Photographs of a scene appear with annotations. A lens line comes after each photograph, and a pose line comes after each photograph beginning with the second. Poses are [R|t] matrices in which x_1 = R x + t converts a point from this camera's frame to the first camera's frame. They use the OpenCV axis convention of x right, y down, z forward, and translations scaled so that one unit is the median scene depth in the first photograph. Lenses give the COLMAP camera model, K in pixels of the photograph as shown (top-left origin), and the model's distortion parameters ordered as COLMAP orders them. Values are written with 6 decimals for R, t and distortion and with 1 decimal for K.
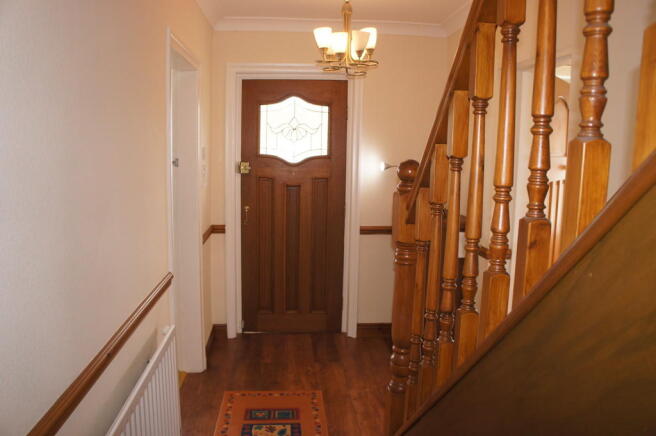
lens RADIAL K [[508.5, 0, 328.0], [0, 508.5, 218.0], [0, 0, 1]] dist [-0.188624, 0.128088]
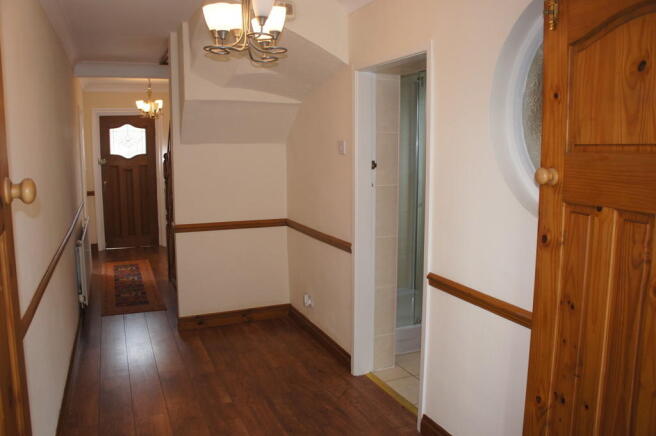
lens RADIAL K [[508.5, 0, 328.0], [0, 508.5, 218.0], [0, 0, 1]] dist [-0.188624, 0.128088]
pose [[0.945221, -0.062124, 0.320466, 0.036034], [0.064108, 0.997933, 0.004365, 0.166227], [-0.320075, 0.016419, 0.947250, -1.067295]]
